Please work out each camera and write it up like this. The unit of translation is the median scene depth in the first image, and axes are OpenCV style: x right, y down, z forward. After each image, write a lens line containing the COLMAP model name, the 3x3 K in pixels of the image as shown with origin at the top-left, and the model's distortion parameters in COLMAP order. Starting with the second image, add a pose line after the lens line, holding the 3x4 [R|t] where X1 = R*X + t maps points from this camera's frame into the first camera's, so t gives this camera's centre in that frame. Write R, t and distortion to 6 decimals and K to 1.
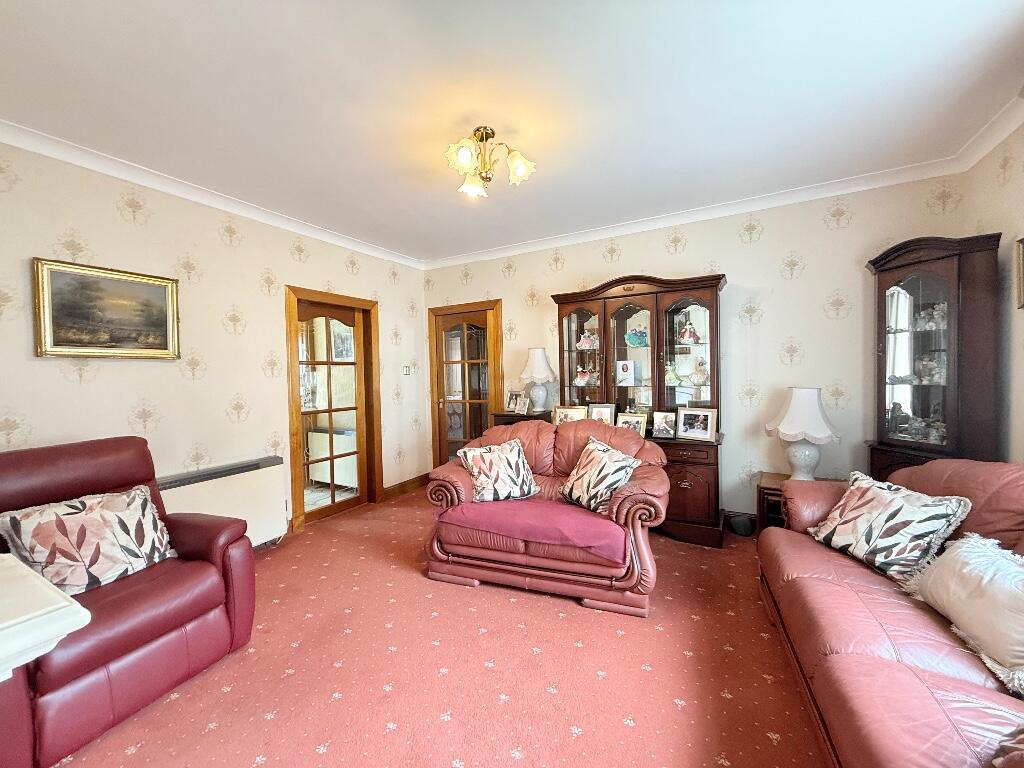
lens RADIAL K [[406.9, 0, 512.0], [0, 406.9, 384.0], [0, 0, 1]] dist [-0.000832, -0.000089]
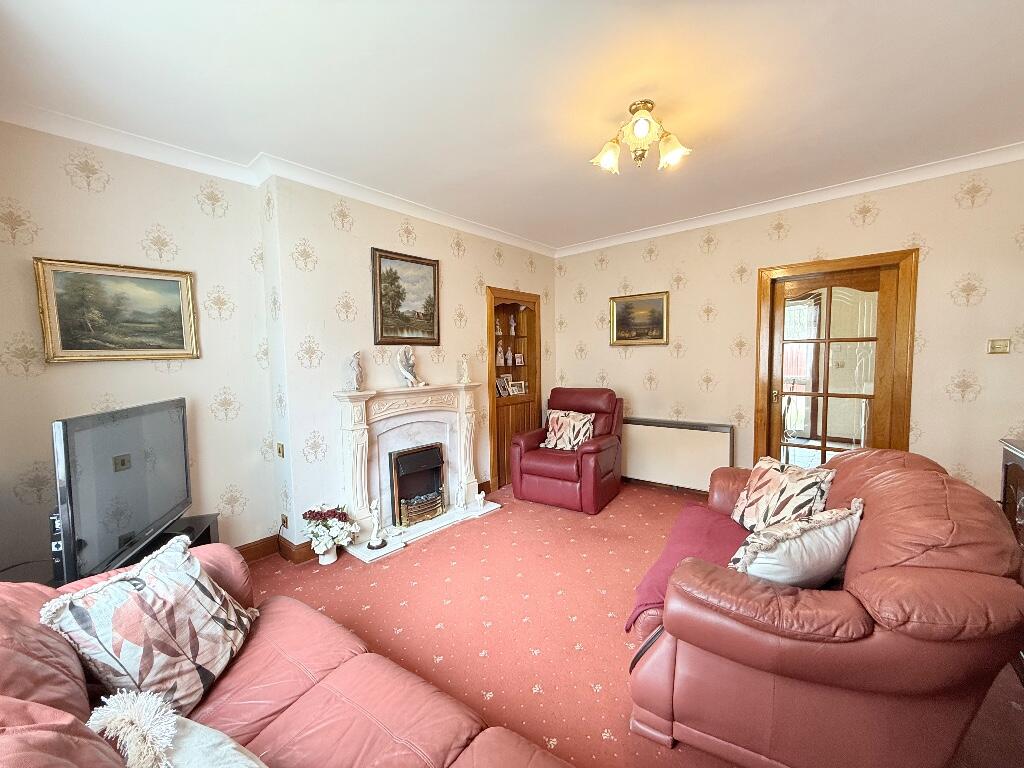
lens RADIAL K [[406.9, 0, 512.0], [0, 406.9, 384.0], [0, 0, 1]] dist [-0.000832, -0.000089]
pose [[-0.192619, 0.087051, -0.977405, 0.781408], [-0.005244, 0.995952, 0.089736, -0.047683], [0.981260, 0.022410, -0.191383, 0.726025]]
